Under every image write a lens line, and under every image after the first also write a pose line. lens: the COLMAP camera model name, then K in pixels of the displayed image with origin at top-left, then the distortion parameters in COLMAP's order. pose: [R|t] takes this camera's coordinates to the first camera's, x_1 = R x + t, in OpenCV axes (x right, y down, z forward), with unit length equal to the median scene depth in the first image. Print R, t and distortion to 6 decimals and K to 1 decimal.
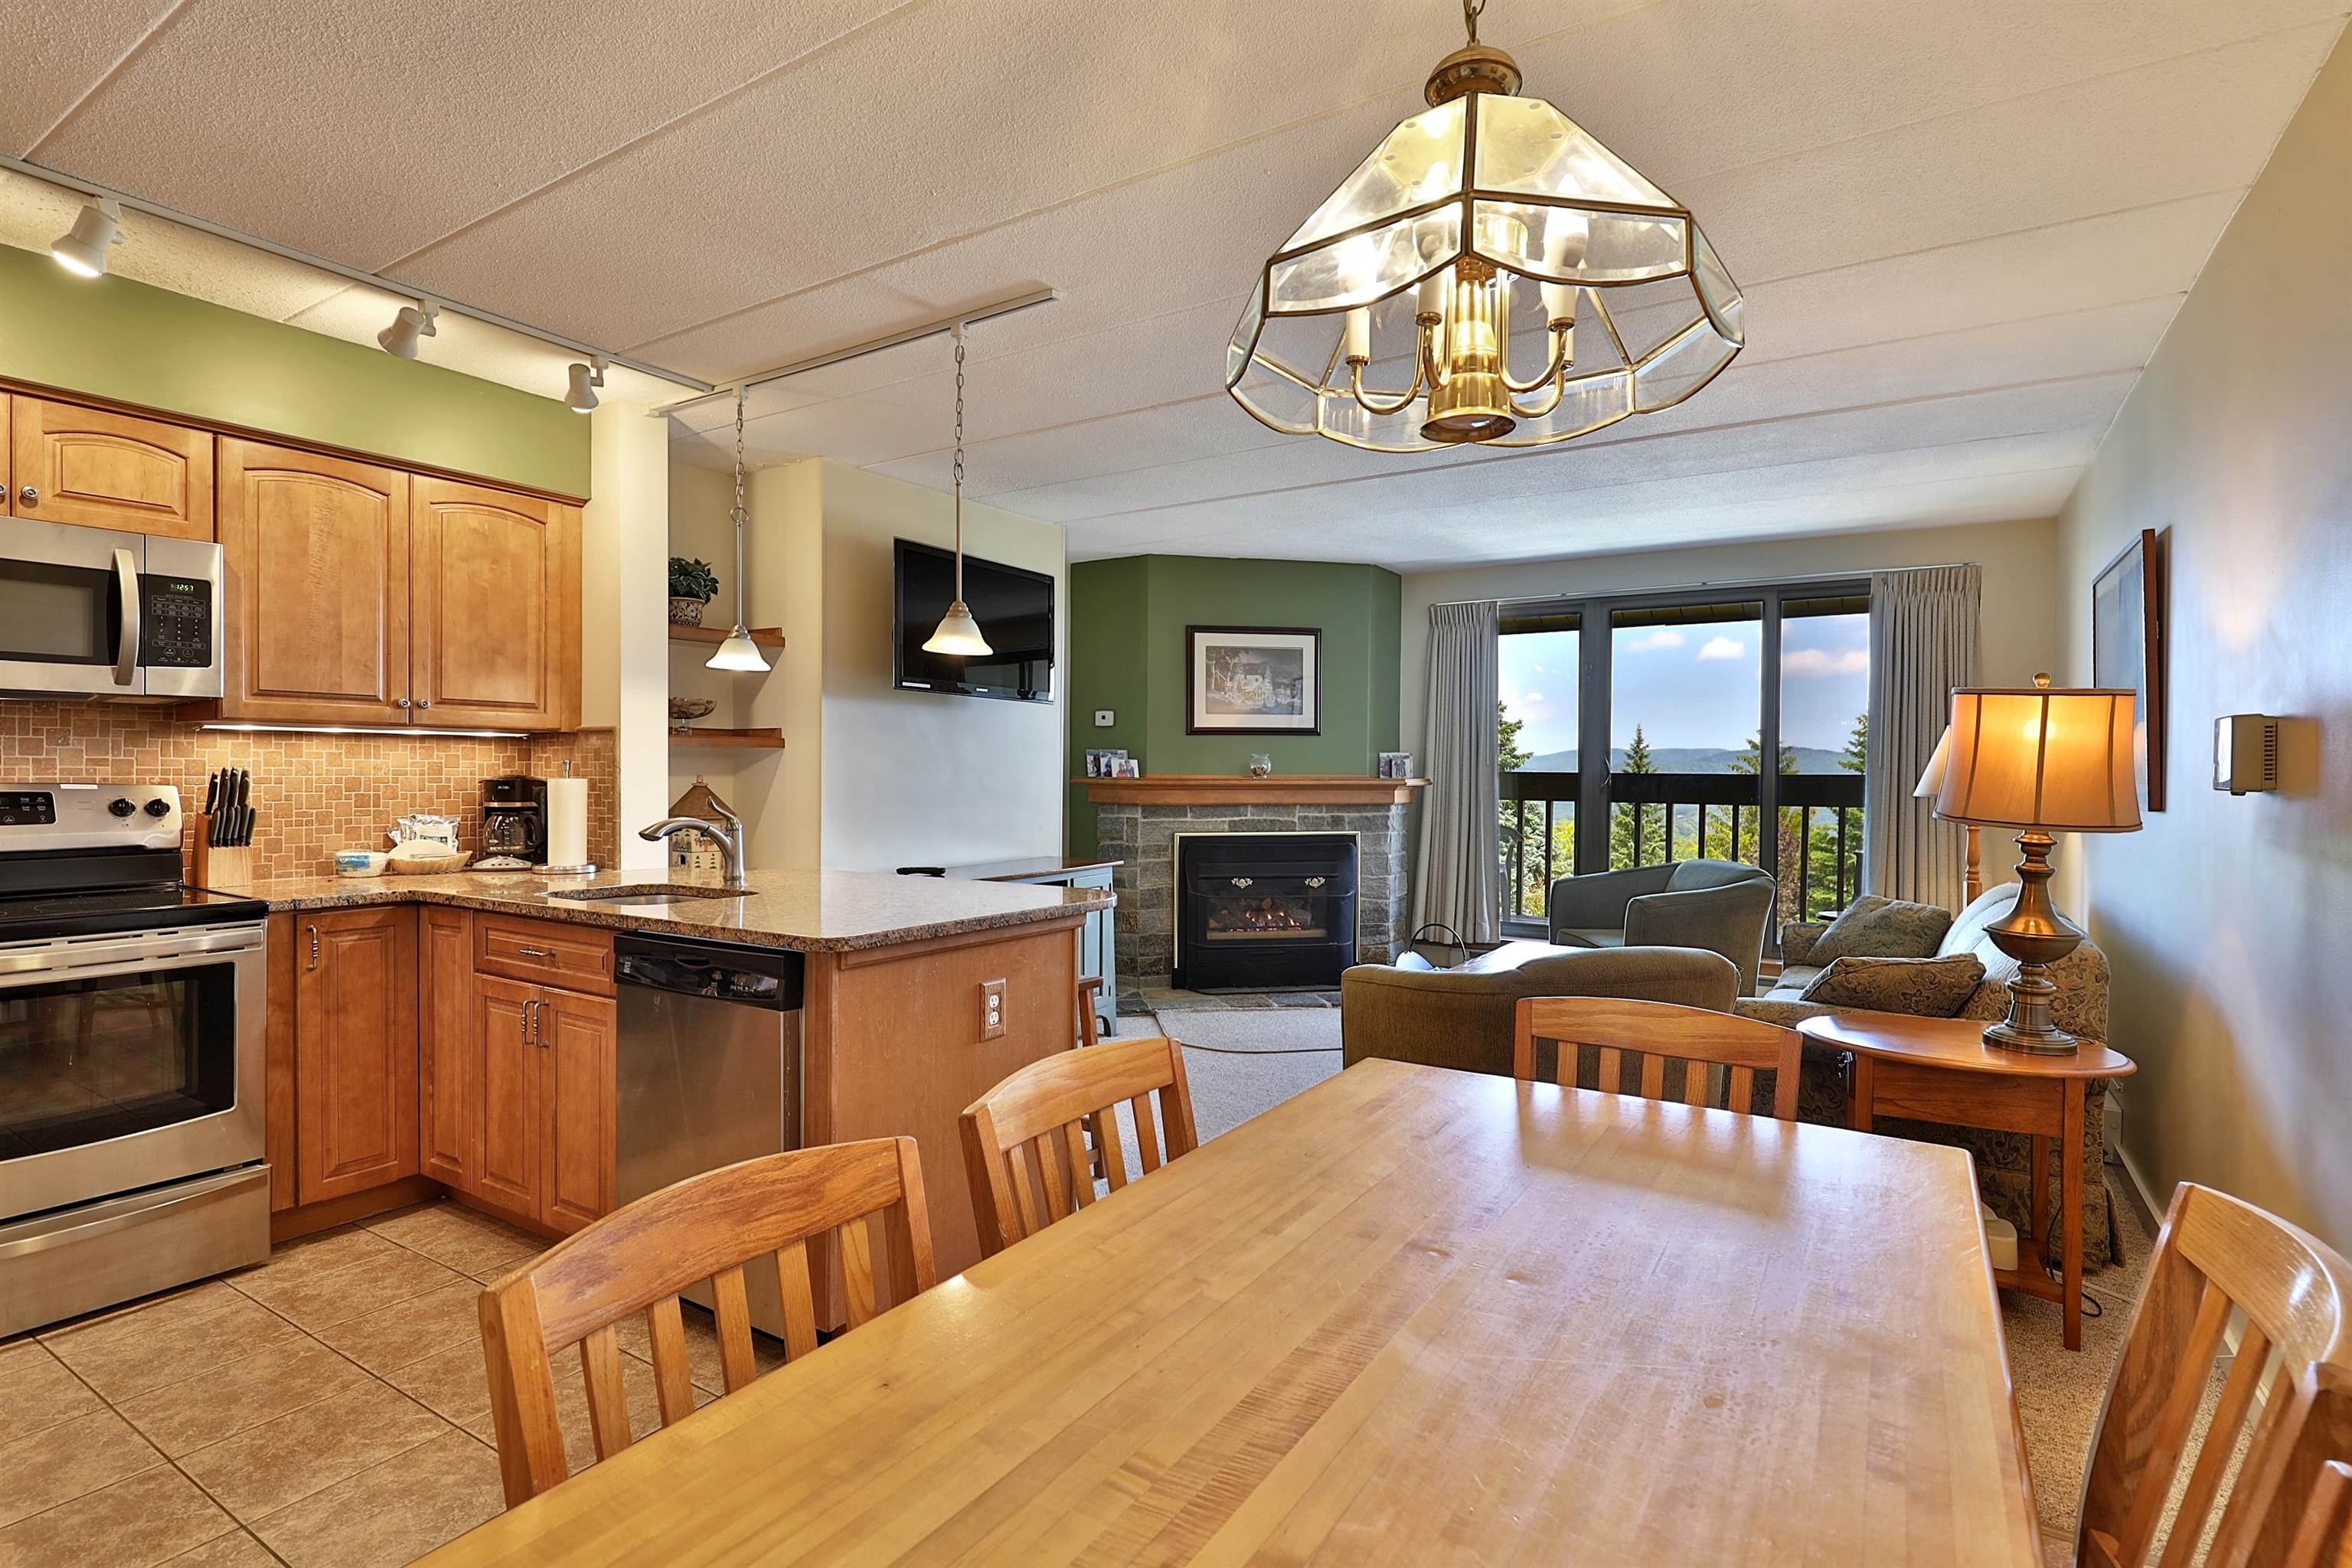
lens RADIAL K [[1131.9, 0, 1181.8], [0, 1131.9, 778.9], [0, 0, 1]] dist [0.001418, 0.000511]
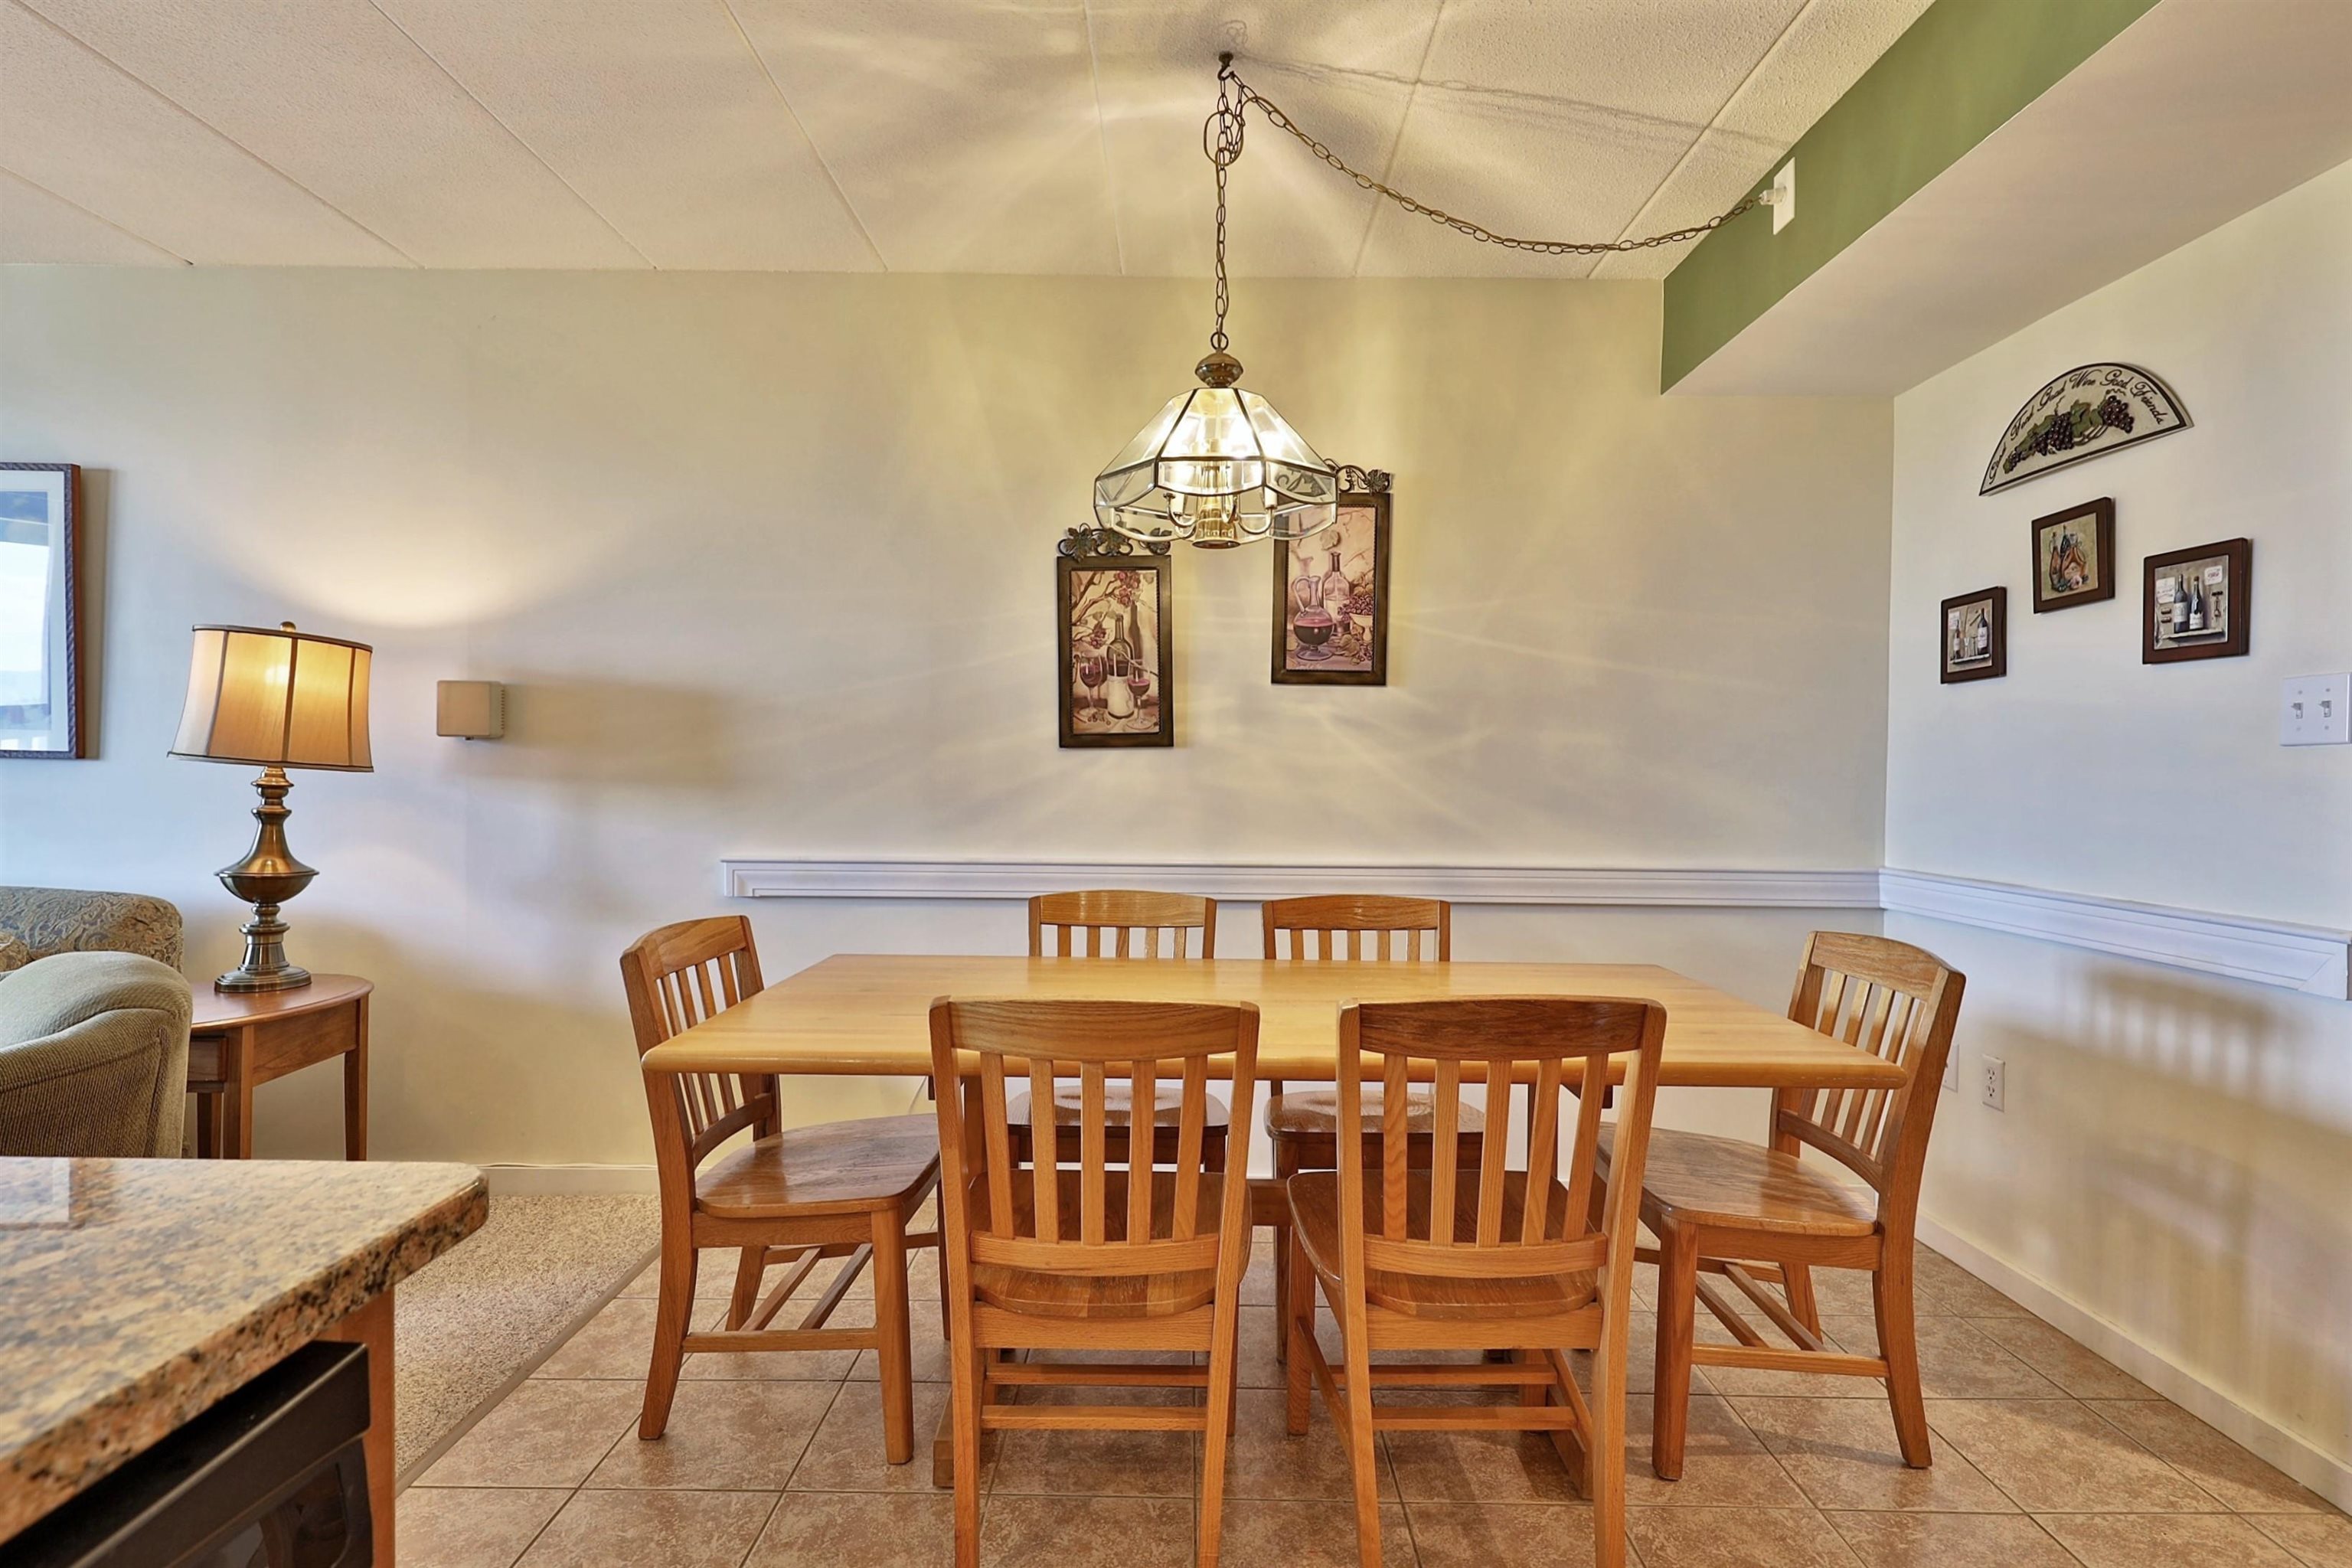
lens RADIAL K [[1133.6, 0, 1180.0], [0, 1133.6, 778.5], [0, 0, 1]] dist [0.001326, 0.000476]
pose [[-0.536551, -0.022650, 0.843564, -0.391005], [-0.006618, 0.999722, 0.022633, 0.015536], [-0.843842, 0.006561, -0.536552, 0.605518]]
